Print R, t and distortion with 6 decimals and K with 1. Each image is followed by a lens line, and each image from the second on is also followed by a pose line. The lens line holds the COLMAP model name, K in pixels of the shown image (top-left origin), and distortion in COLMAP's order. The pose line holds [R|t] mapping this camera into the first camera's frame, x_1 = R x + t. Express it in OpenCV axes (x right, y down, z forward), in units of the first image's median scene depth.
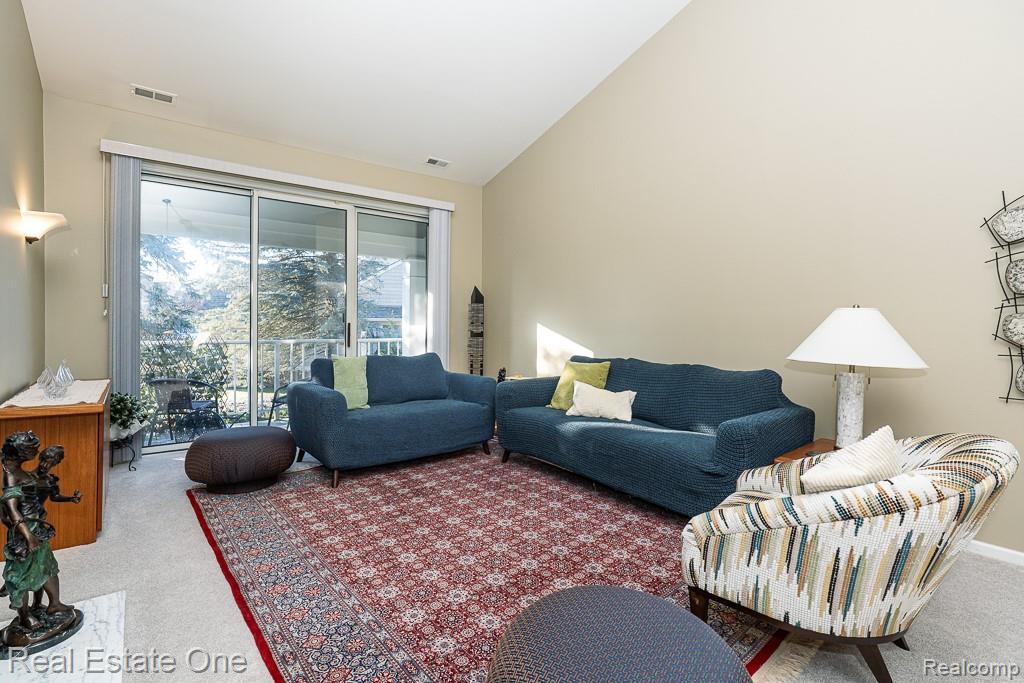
lens RADIAL K [[485.0, 0, 501.5], [0, 485.0, 322.2], [0, 0, 1]] dist [-0.007767, 0.004239]
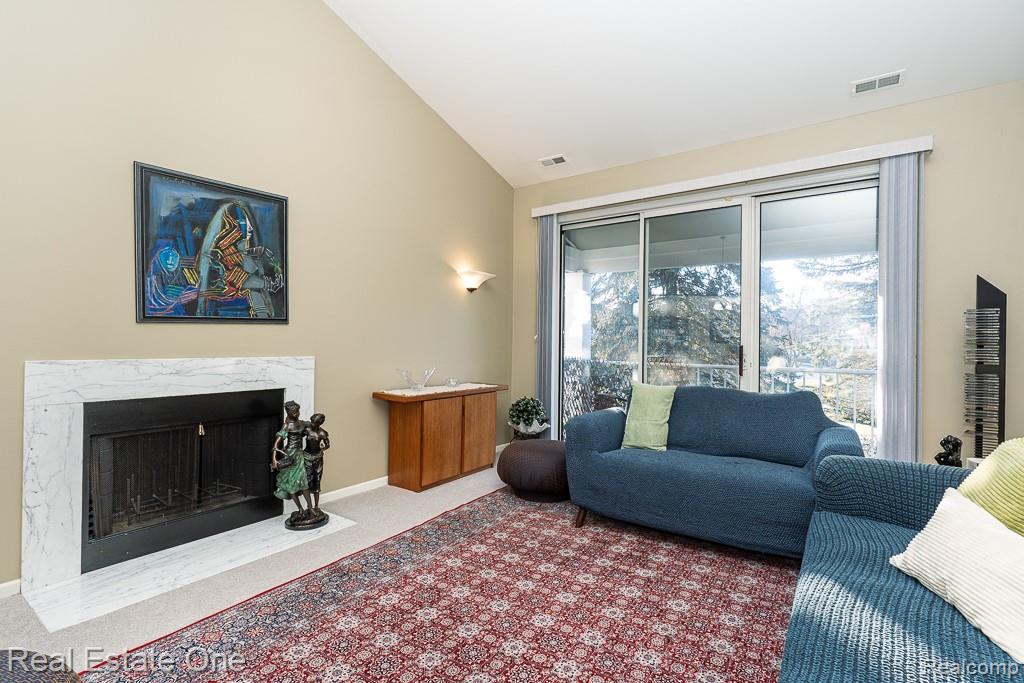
lens RADIAL K [[474.0, 0, 521.8], [0, 474.0, 337.9], [0, 0, 1]] dist [-0.009250, 0.003935]
pose [[0.307221, -0.015346, -0.951514, 0.463204], [-0.007809, 0.999796, -0.018646, 0.009231], [0.951606, 0.013159, 0.307039, 0.630843]]
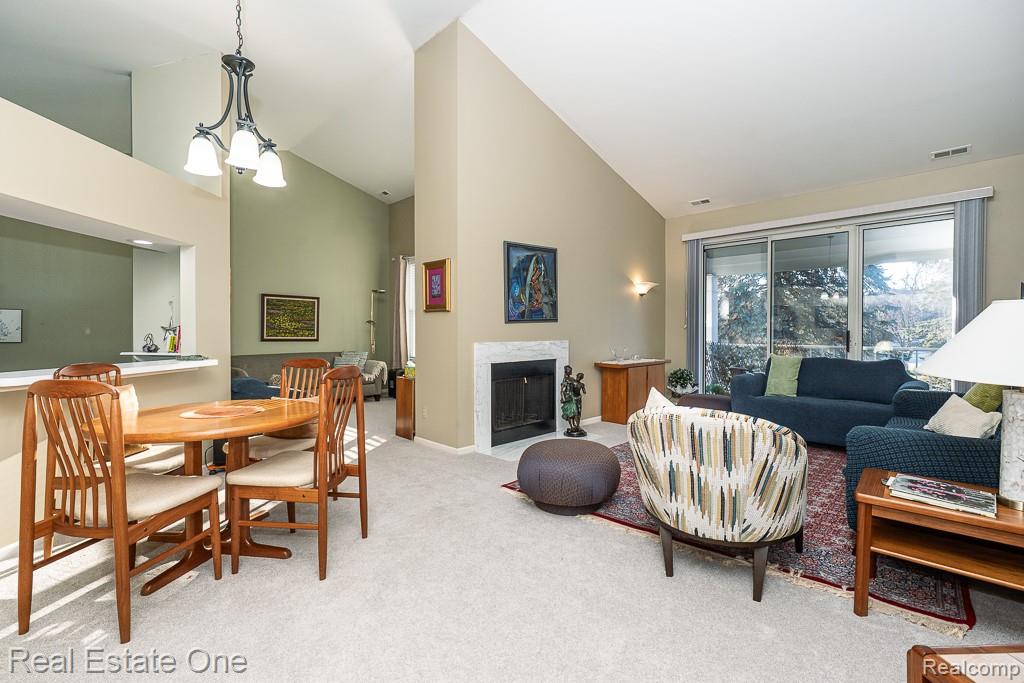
lens RADIAL K [[474.0, 0, 517.2], [0, 474.0, 331.4], [0, 0, 1]] dist [-0.009250, 0.003935]
pose [[0.134954, 0.000837, -0.990852, 1.005889], [0.000261, 1.000000, 0.000880, -0.000240], [0.990852, -0.000377, 0.134953, 0.130437]]
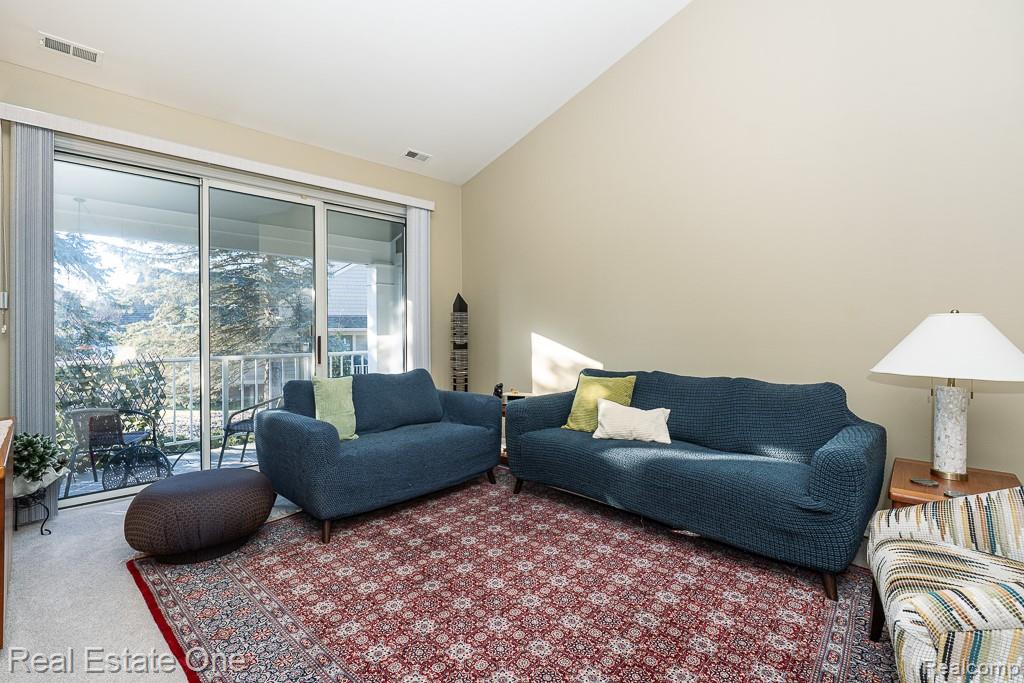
lens RADIAL K [[474.0, 0, 497.5], [0, 474.0, 327.5], [0, 0, 1]] dist [-0.009250, 0.003935]
pose [[0.992160, -0.012913, 0.124307, -0.155990], [0.013653, 0.999894, -0.005103, -0.007802], [-0.124228, 0.006760, 0.992231, 0.184405]]
